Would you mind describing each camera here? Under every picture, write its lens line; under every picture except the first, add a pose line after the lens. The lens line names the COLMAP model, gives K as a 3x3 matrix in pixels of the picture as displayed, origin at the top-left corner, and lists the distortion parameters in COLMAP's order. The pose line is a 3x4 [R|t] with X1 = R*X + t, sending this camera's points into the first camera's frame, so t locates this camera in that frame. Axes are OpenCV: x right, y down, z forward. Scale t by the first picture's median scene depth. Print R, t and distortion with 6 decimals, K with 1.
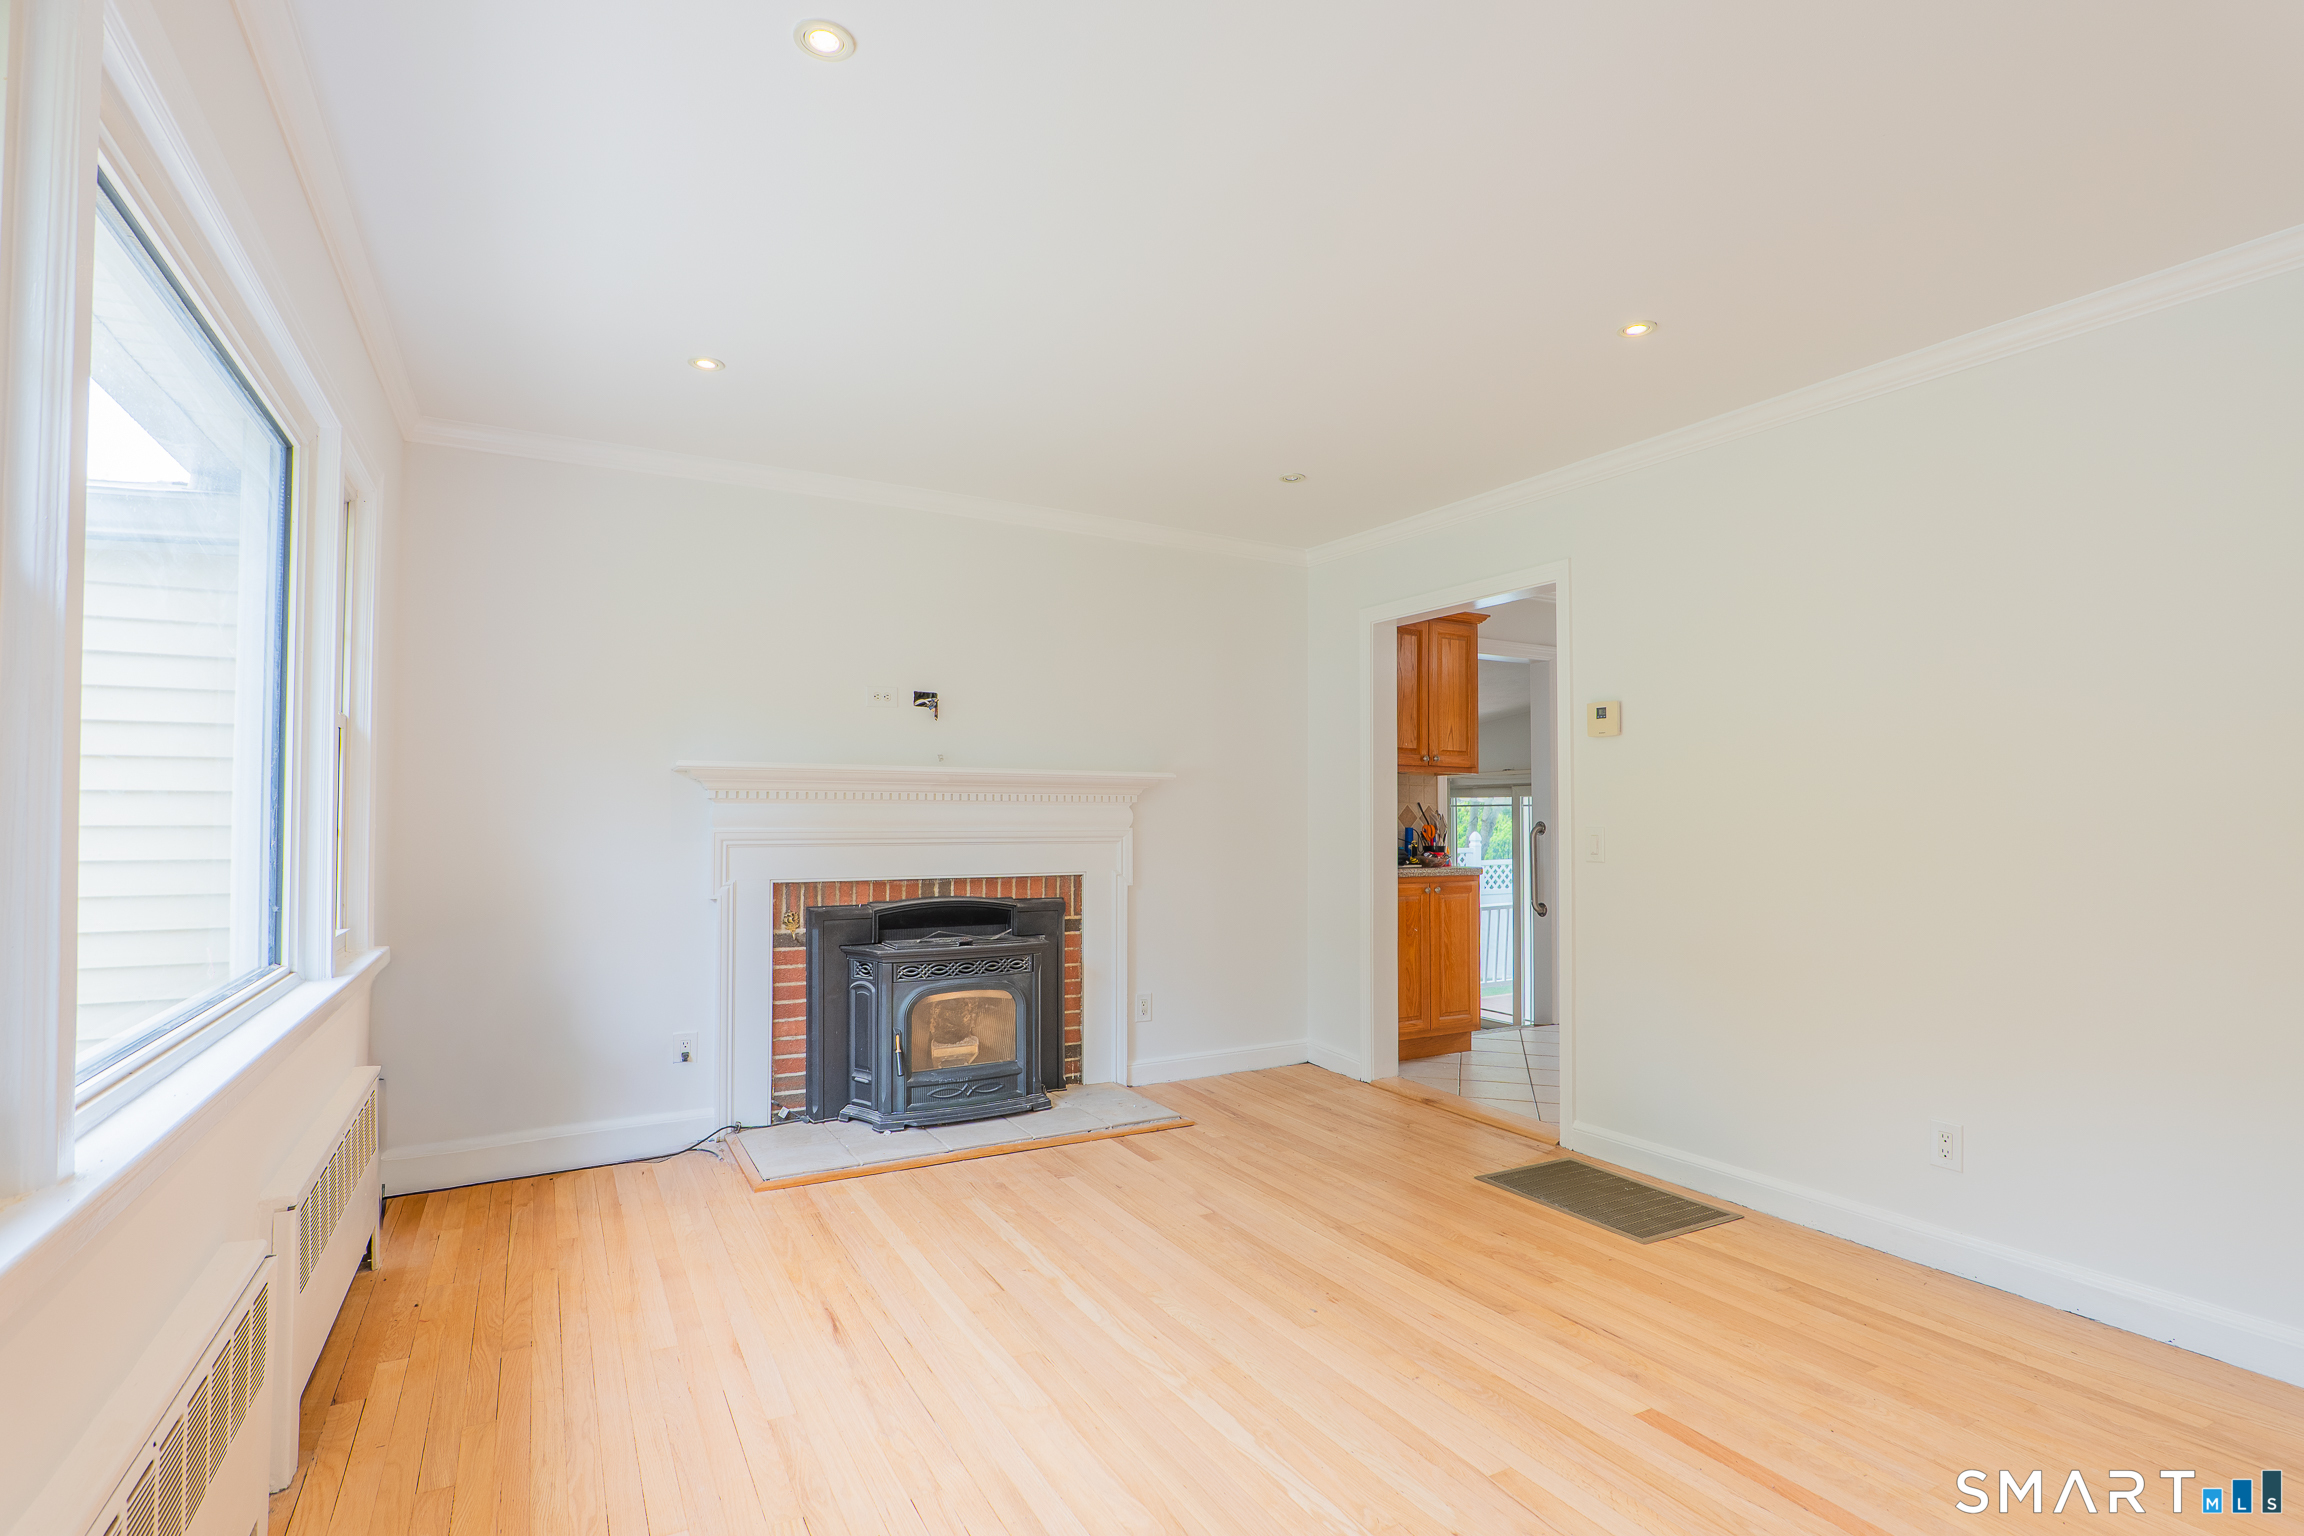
lens RADIAL K [[1113.8, 0, 1163.2], [0, 1113.8, 774.5], [0, 0, 1]] dist [-0.029448, 0.011056]
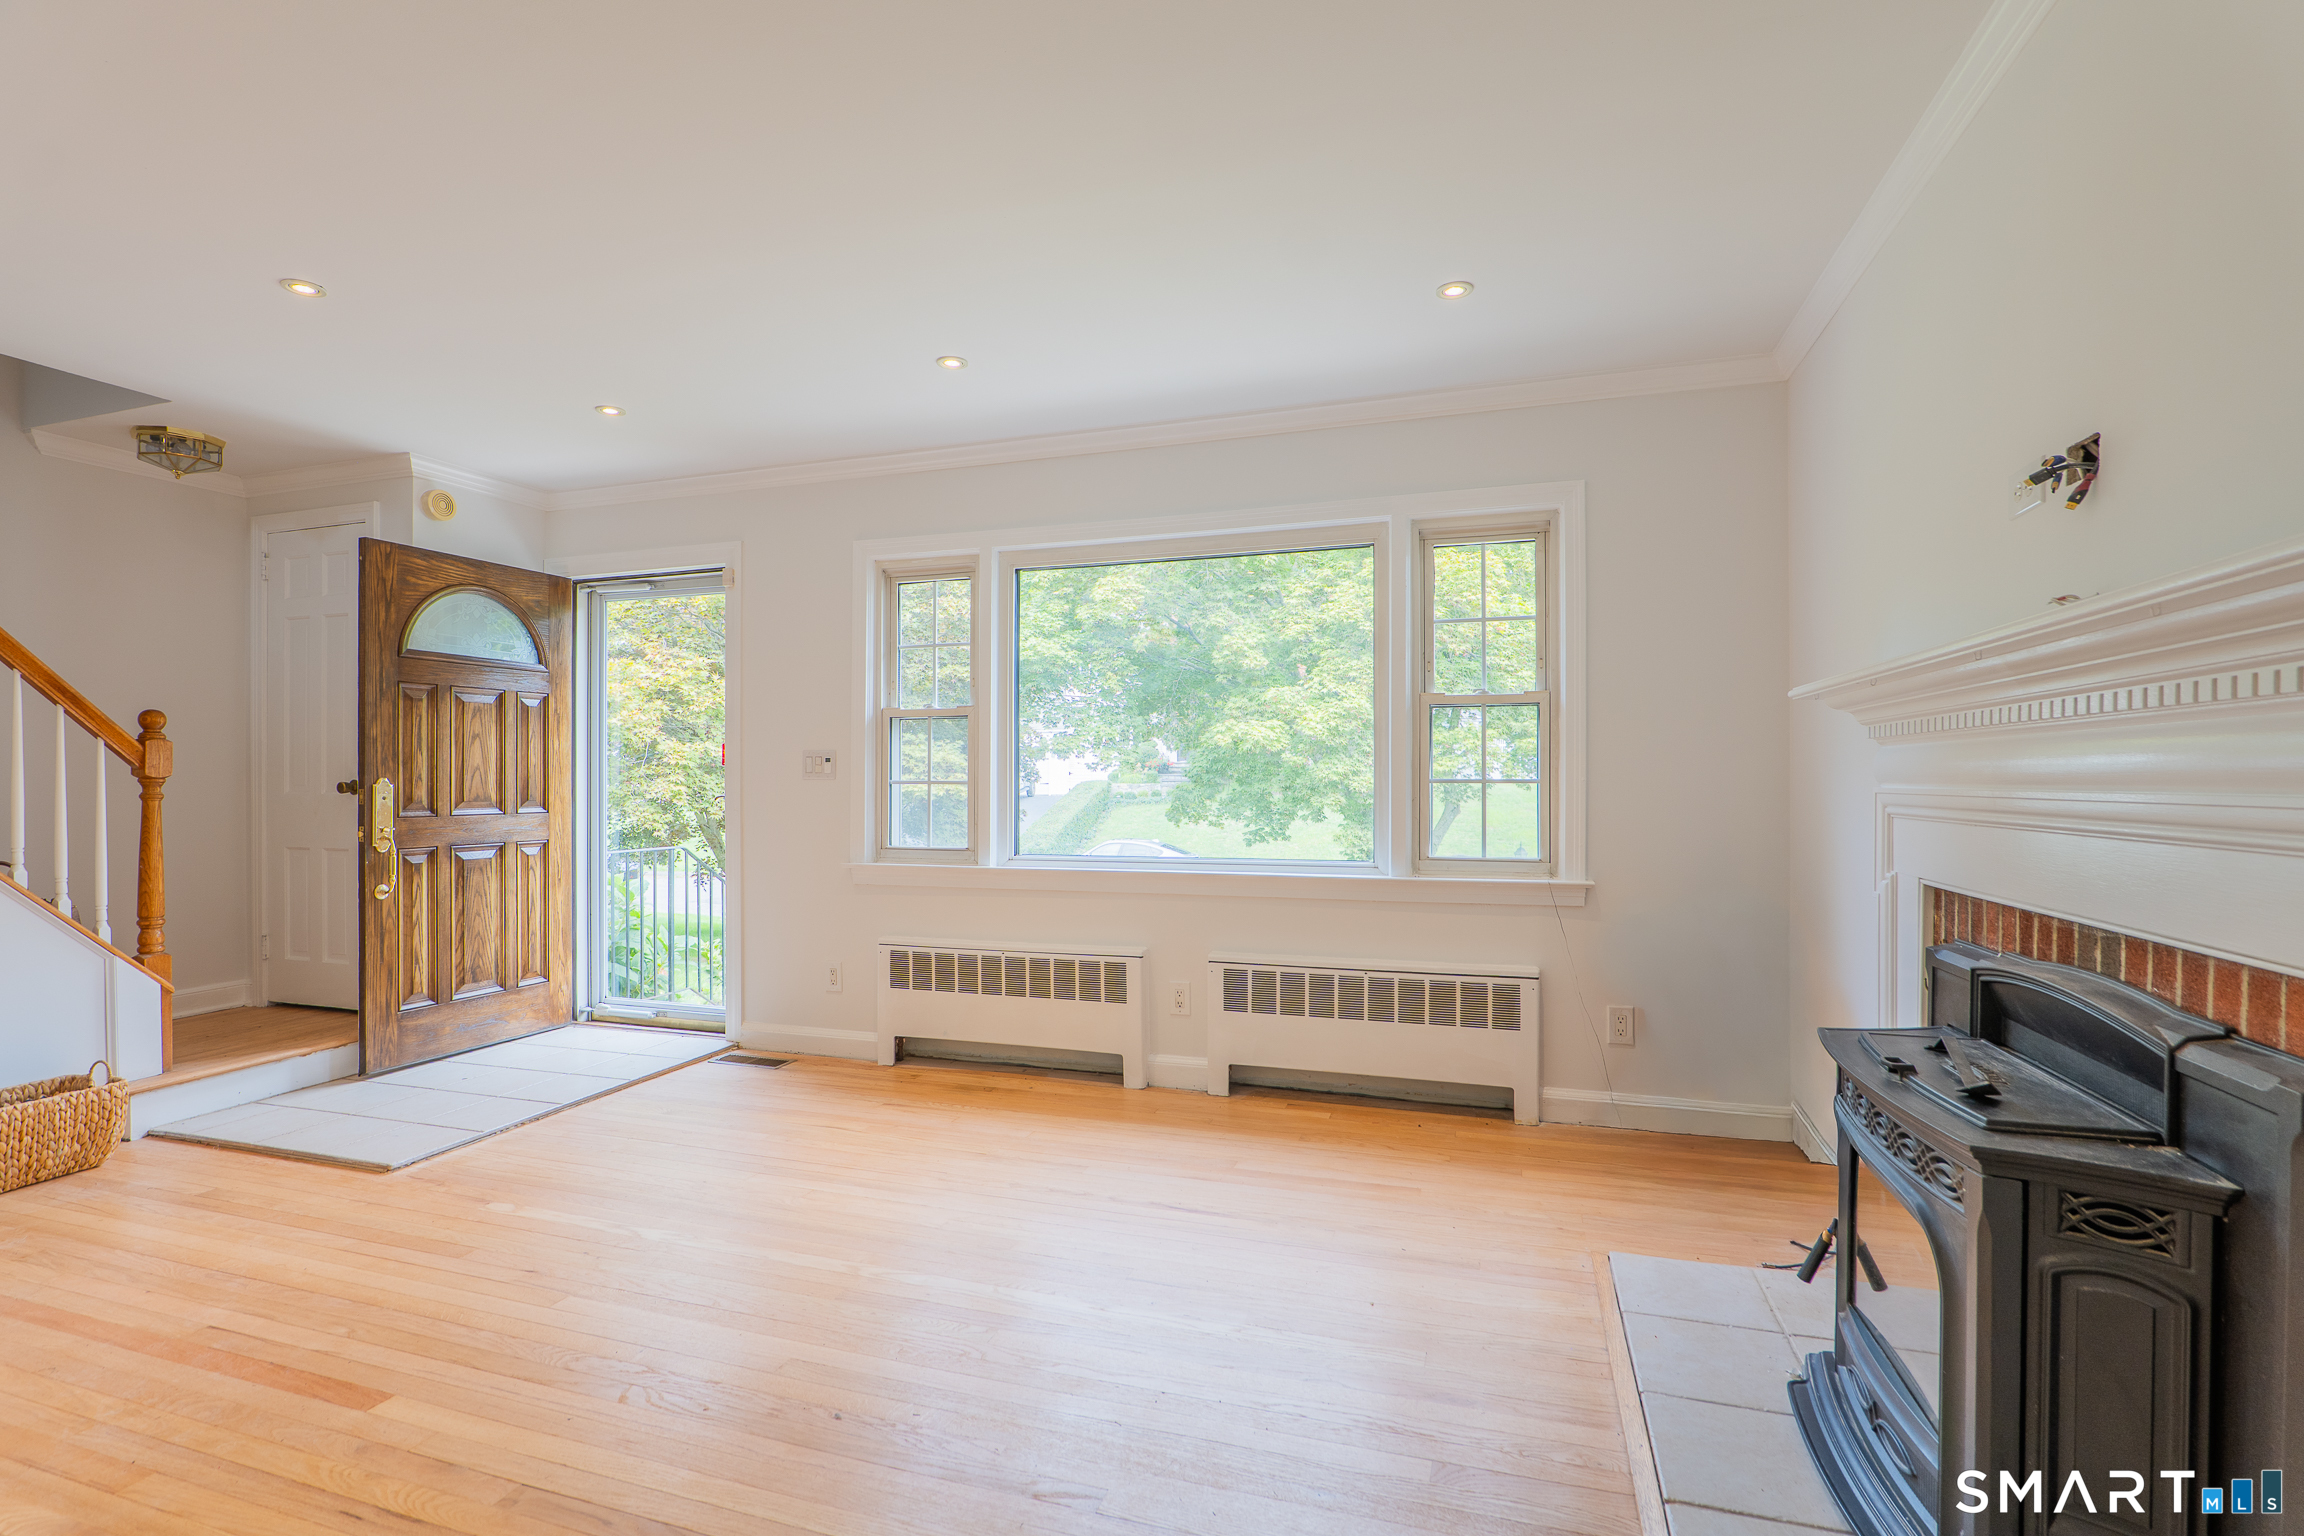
lens RADIAL K [[1078.9, 0, 1164.9], [0, 1078.9, 774.5], [0, 0, 1]] dist [-0.023765, 0.006642]
pose [[-0.733140, -0.002398, -0.680073, 0.425392], [0.025090, 0.999218, -0.030571, 0.068424], [0.679614, -0.039476, -0.732507, 1.609181]]
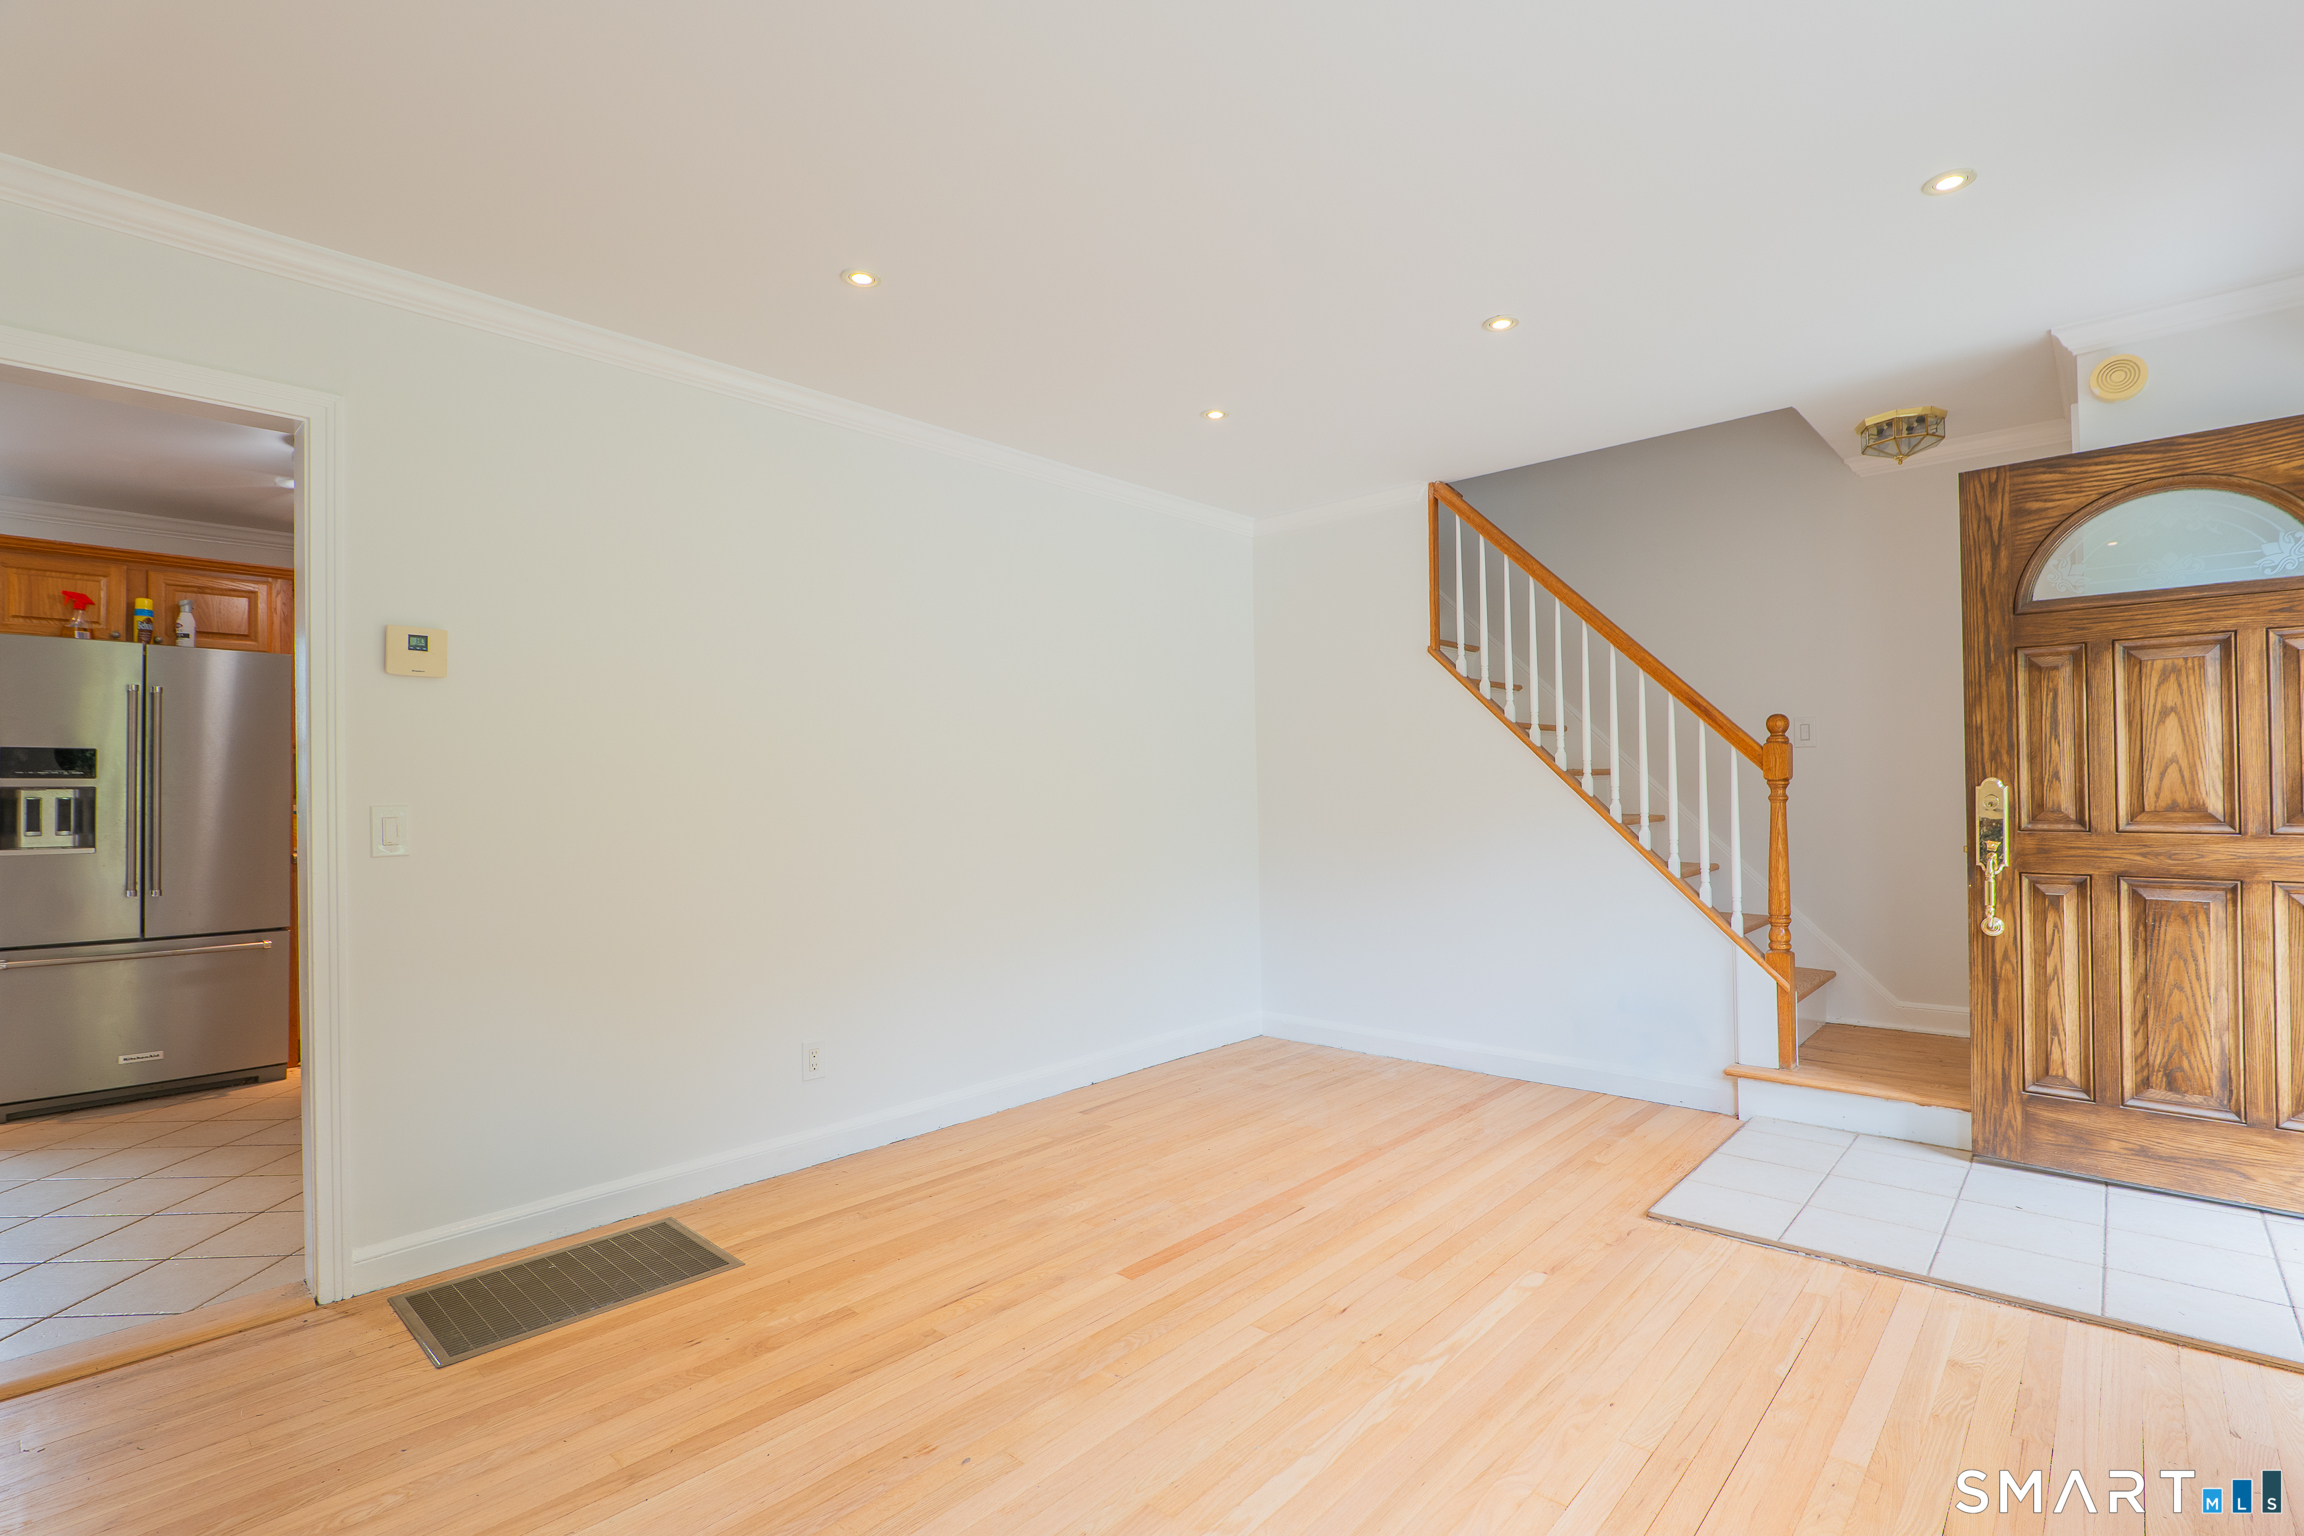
lens RADIAL K [[1078.9, 0, 1164.9], [0, 1078.9, 774.5], [0, 0, 1]] dist [-0.023765, 0.006642]
pose [[-0.315907, 0.014121, 0.948685, -0.526183], [-0.021684, 0.999521, -0.022098, 0.042899], [-0.948542, -0.027552, -0.315450, 1.012339]]
